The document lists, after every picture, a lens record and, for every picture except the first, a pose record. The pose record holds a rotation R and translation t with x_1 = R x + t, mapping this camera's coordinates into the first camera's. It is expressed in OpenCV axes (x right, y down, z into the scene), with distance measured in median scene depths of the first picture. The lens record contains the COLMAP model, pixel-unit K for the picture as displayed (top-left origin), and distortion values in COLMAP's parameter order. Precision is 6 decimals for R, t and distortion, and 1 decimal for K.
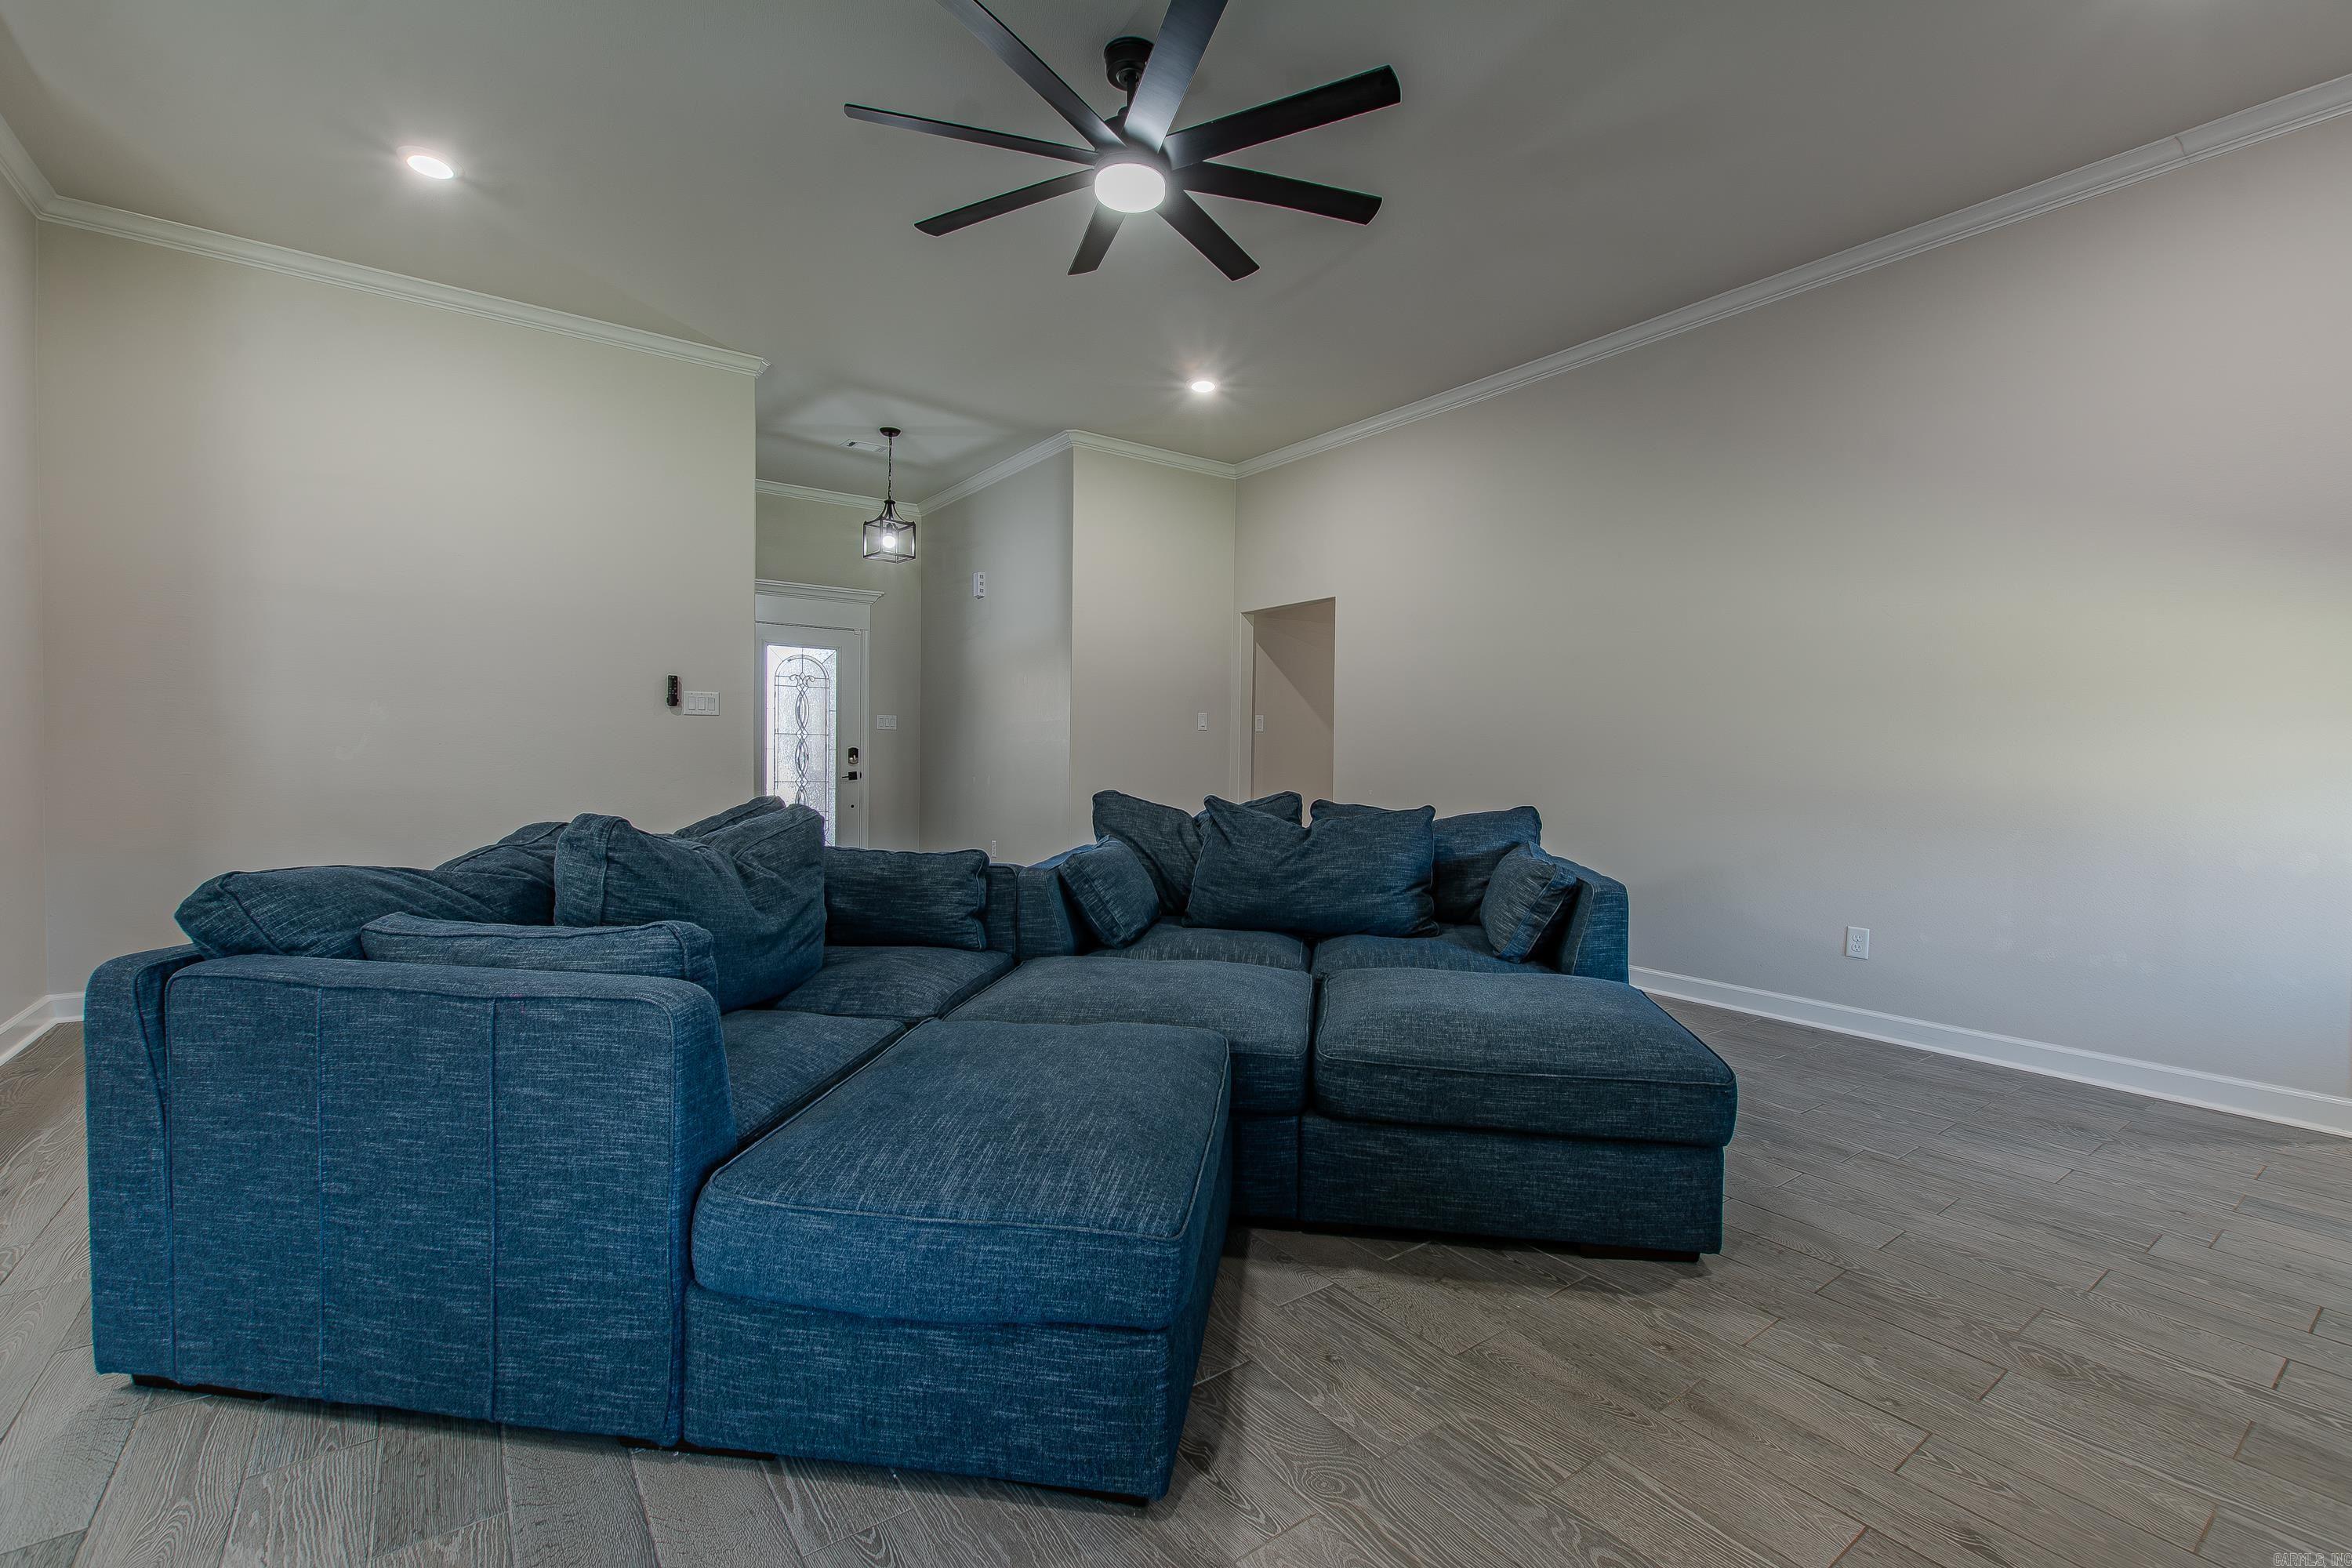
lens RADIAL K [[1014.0, 0, 1187.8], [0, 1014.0, 777.3], [0, 0, 1]] dist [0.006446, -0.003542]
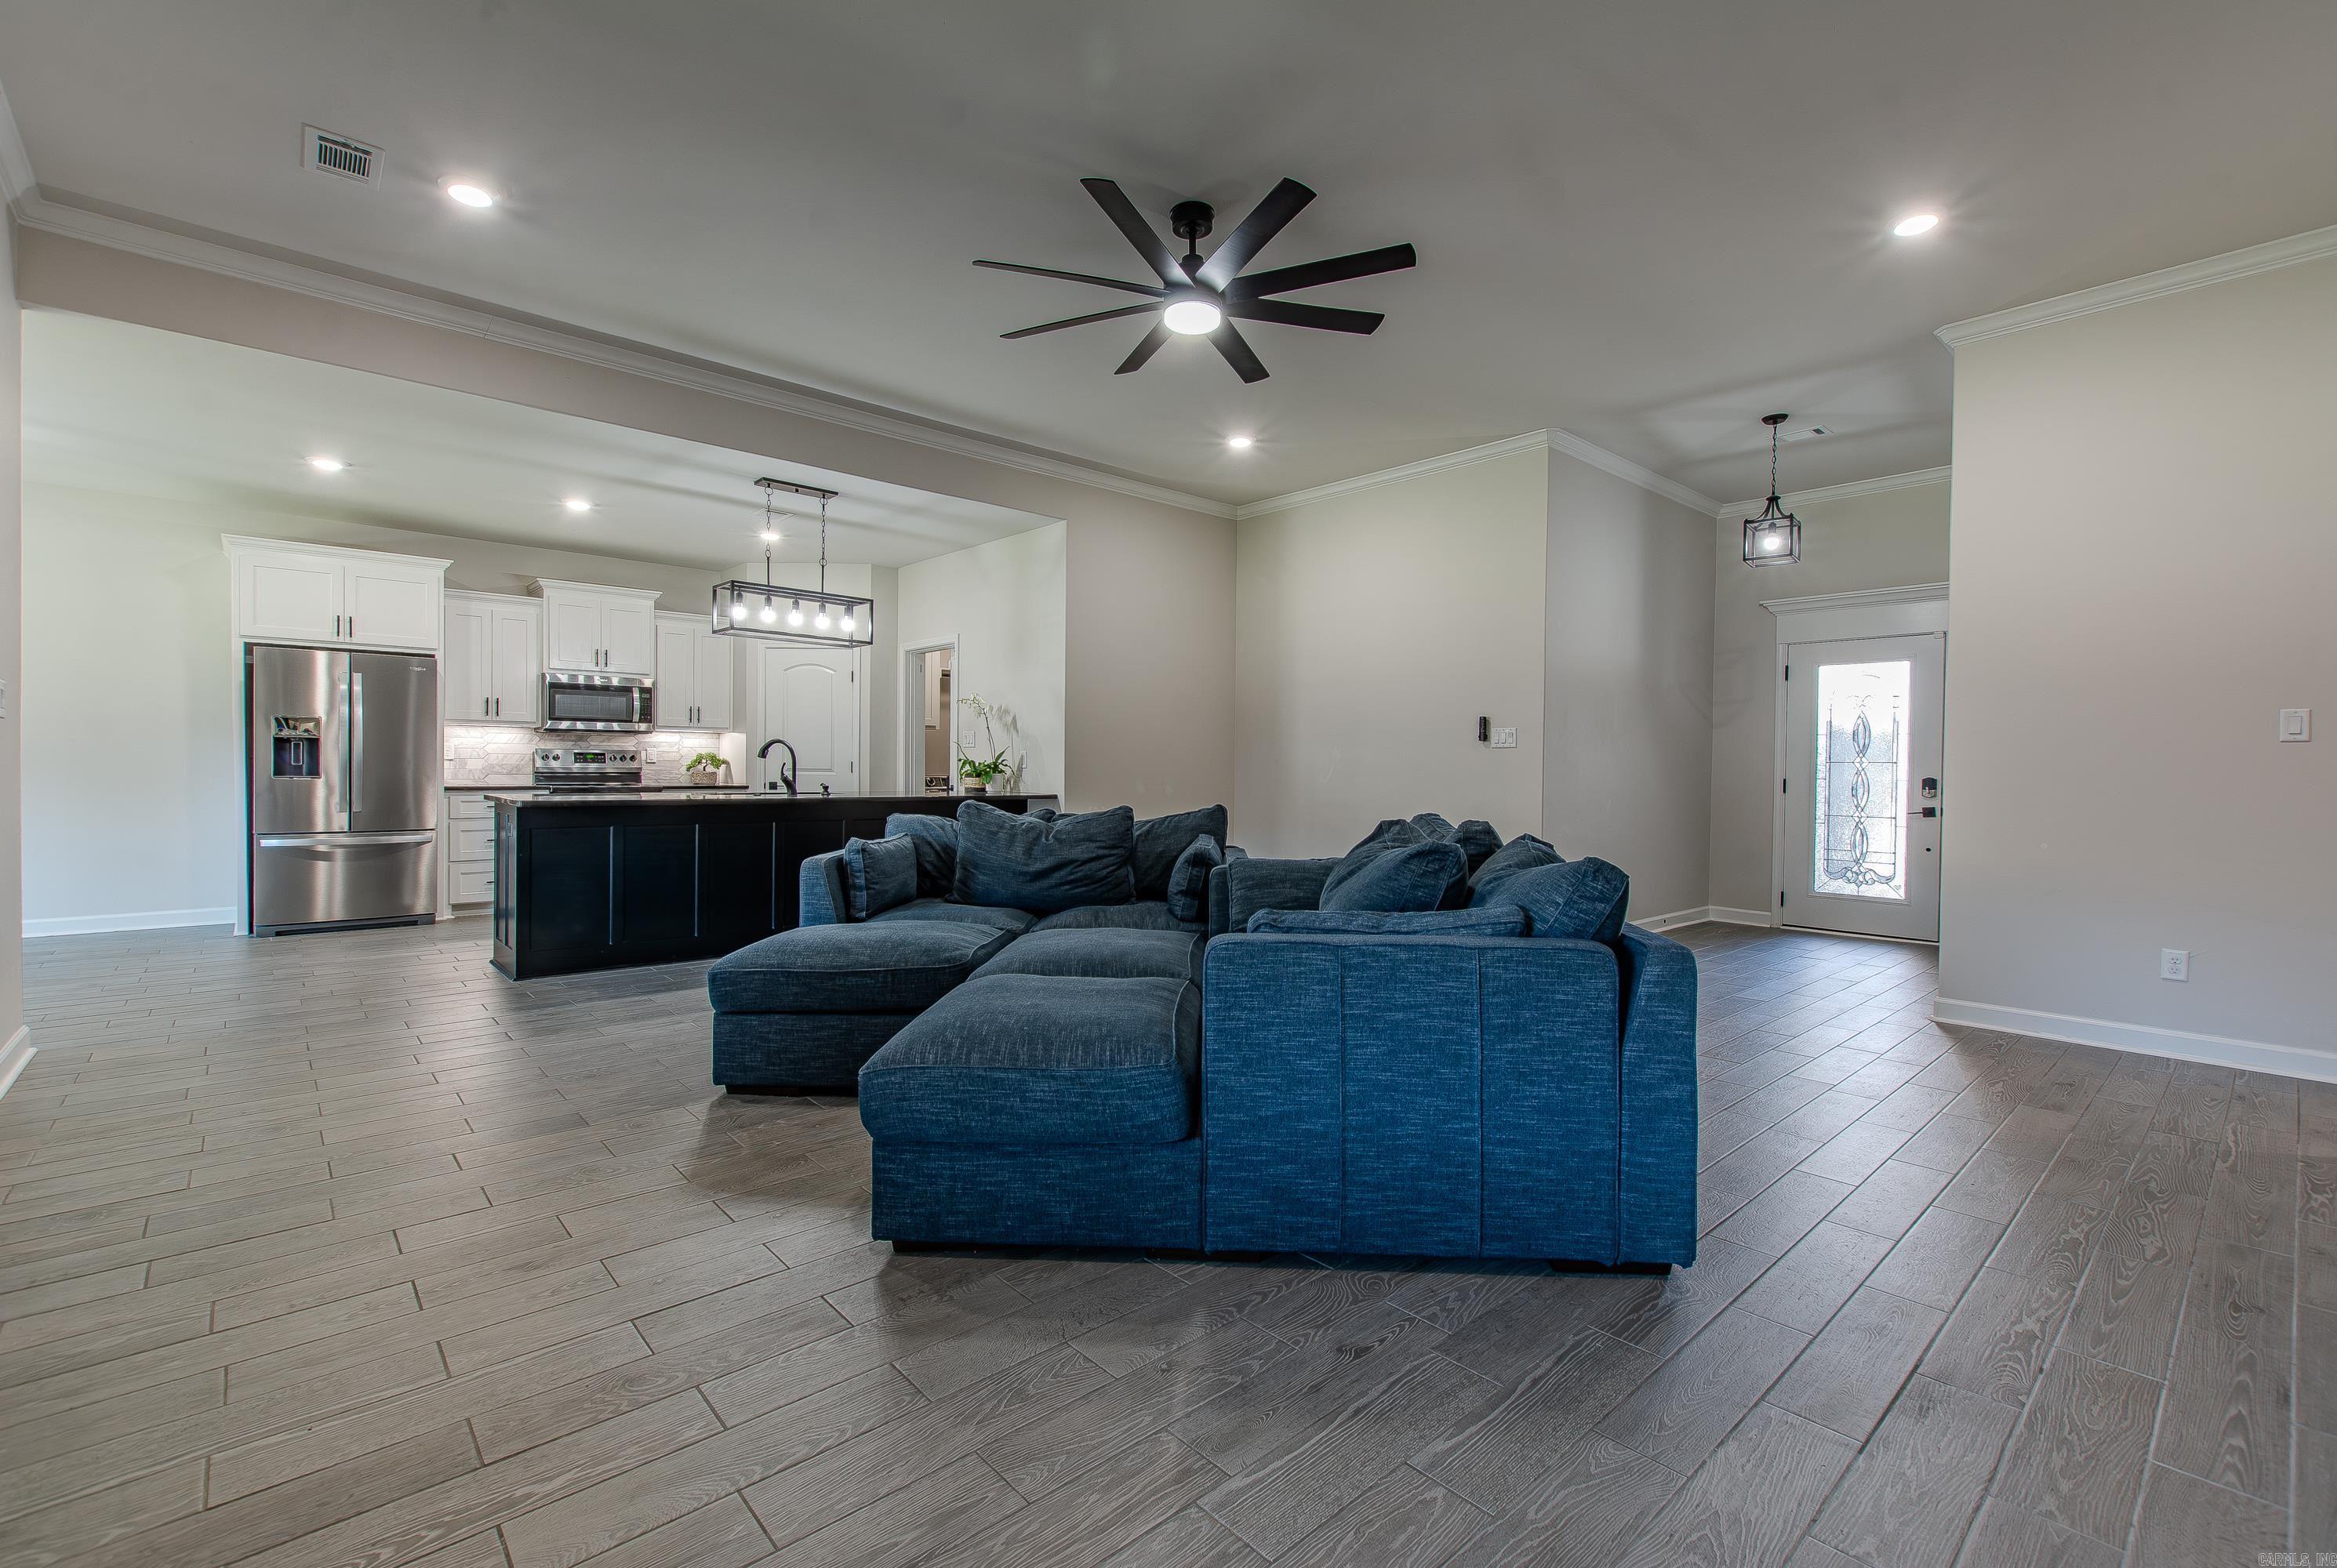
lens RADIAL K [[1021.4, 0, 1175.3], [0, 1021.4, 783.0], [0, 0, 1]] dist [0.004470, -0.002073]
pose [[0.099561, 0.003276, -0.995026, 1.093597], [-0.033480, 0.999439, -0.000059, -0.011611], [0.994468, 0.033320, 0.099615, 0.809804]]
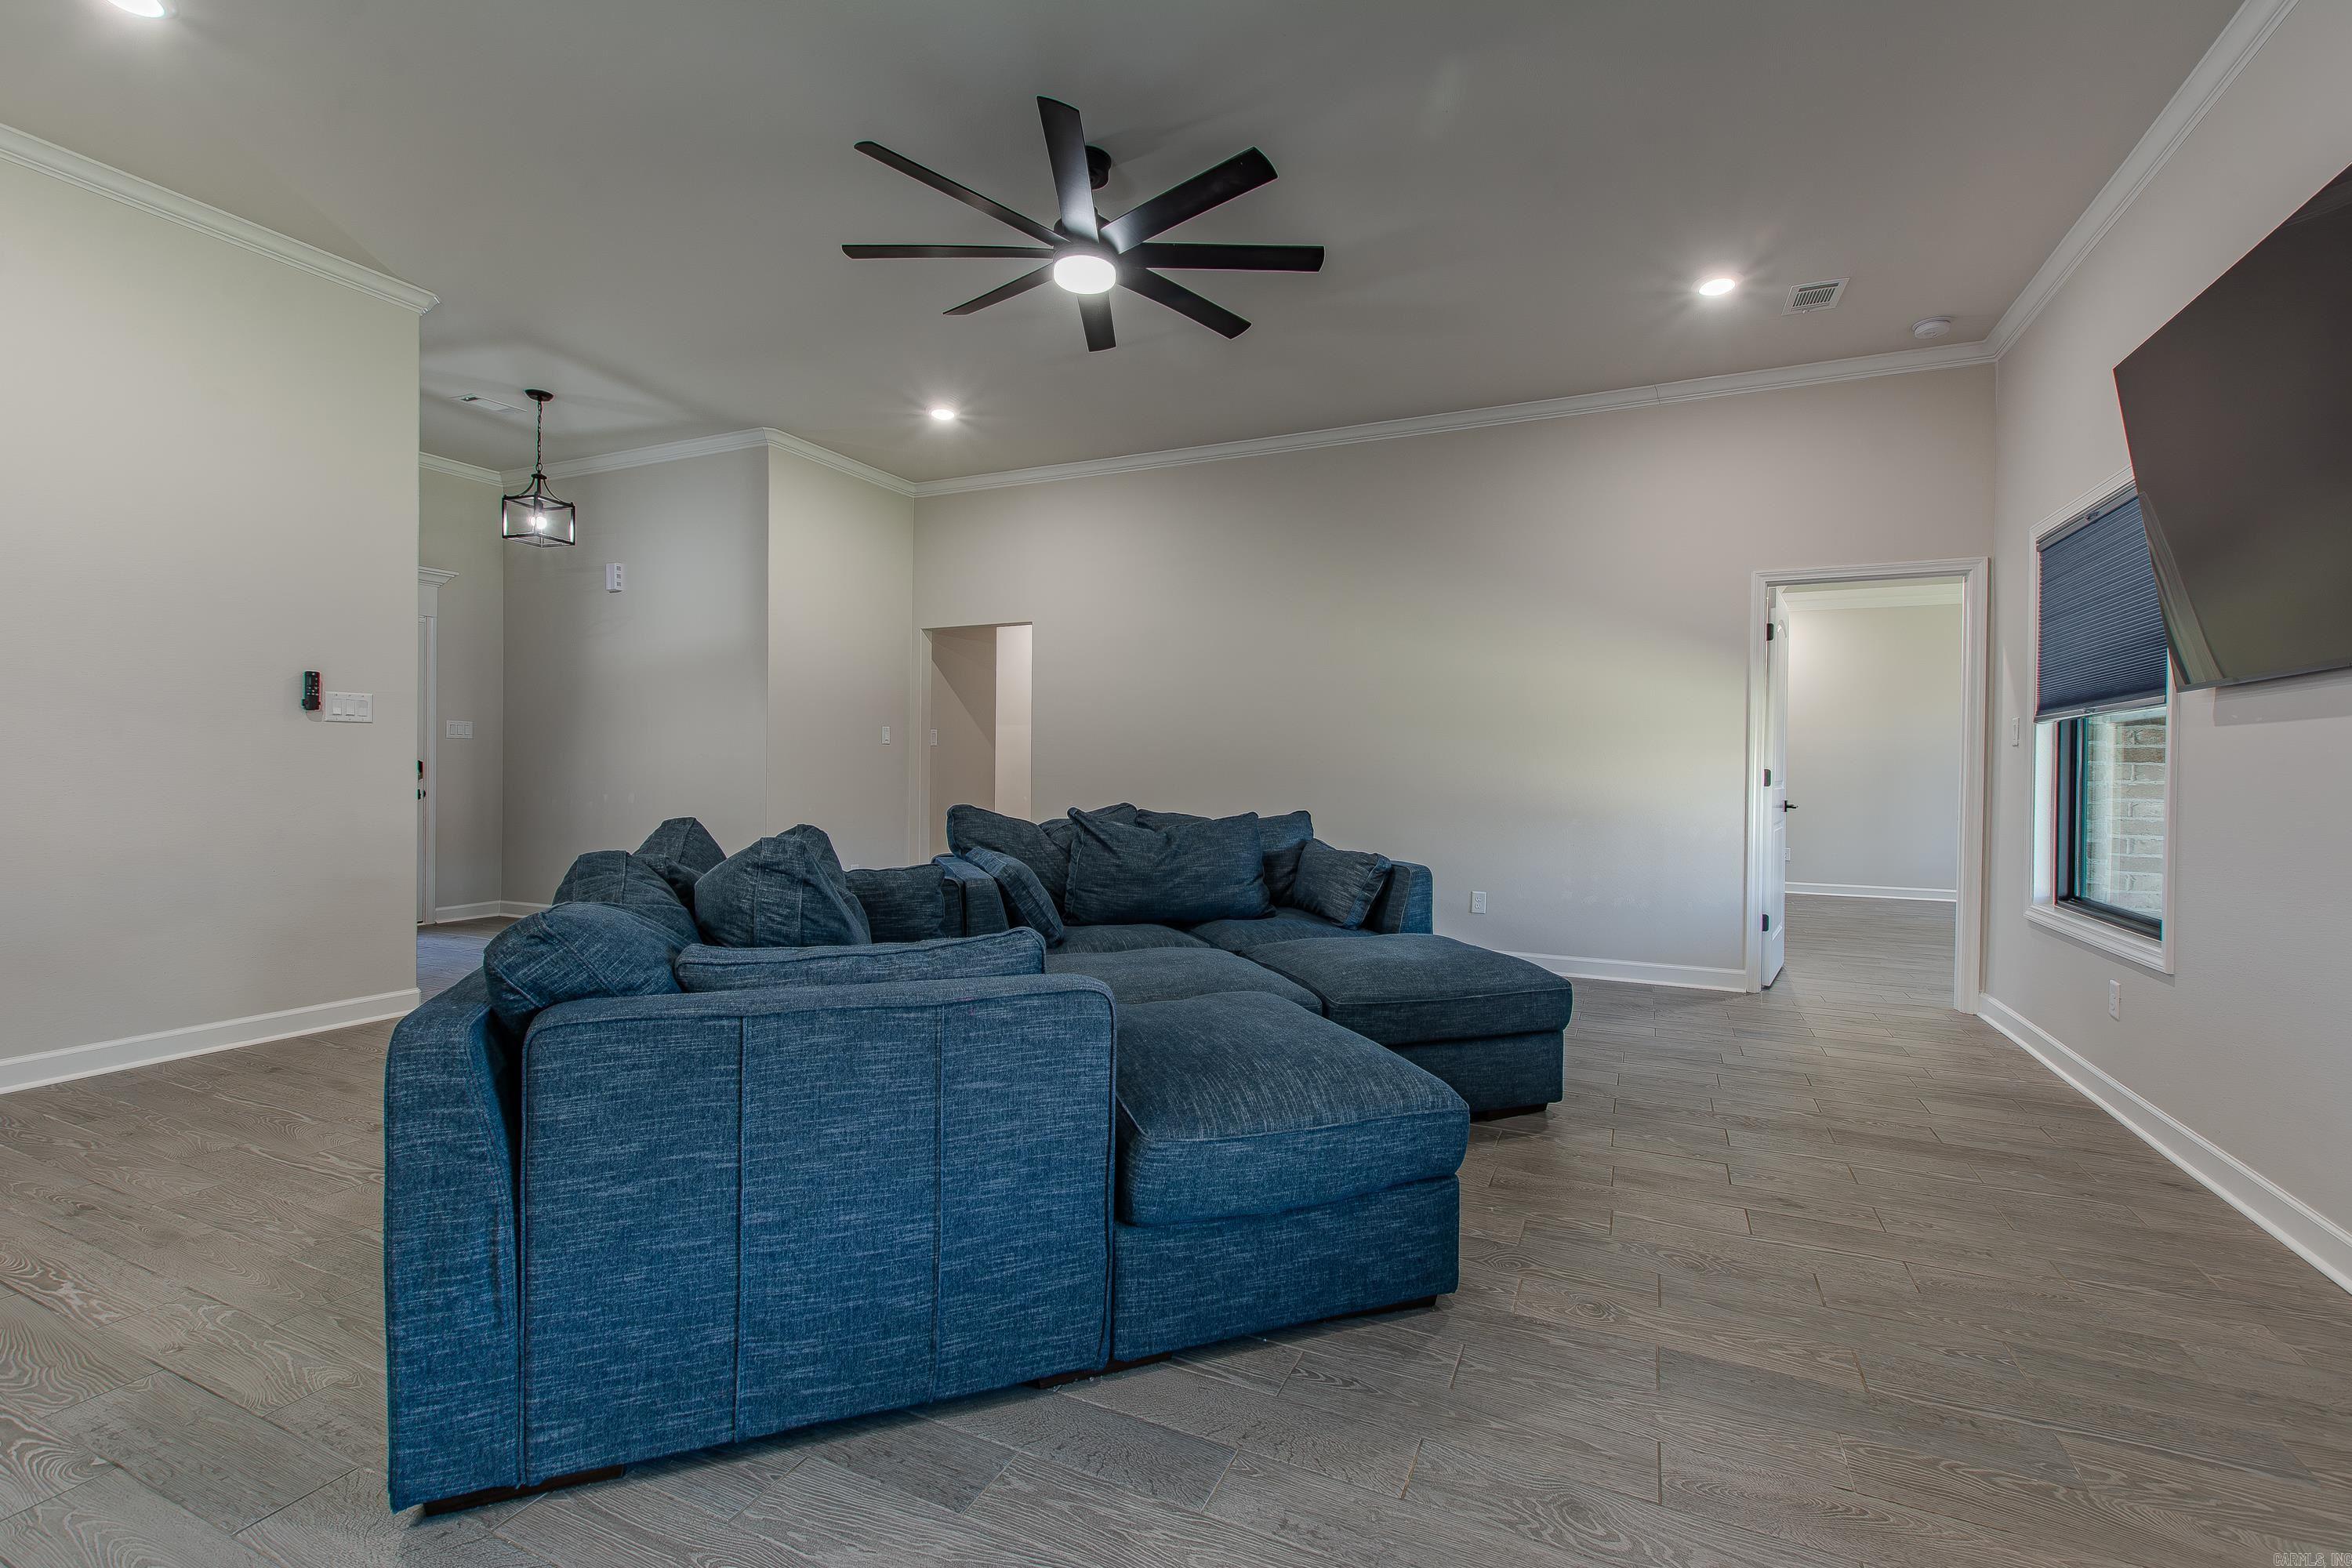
lens RADIAL K [[1014.0, 0, 1185.2], [0, 1014.0, 775.7], [0, 0, 1]] dist [0.006446, -0.003542]
pose [[0.873658, -0.006284, 0.486499, -0.474951], [0.011392, 0.999907, -0.007541, -0.008263], [-0.486407, 0.012130, 0.873648, -0.038286]]
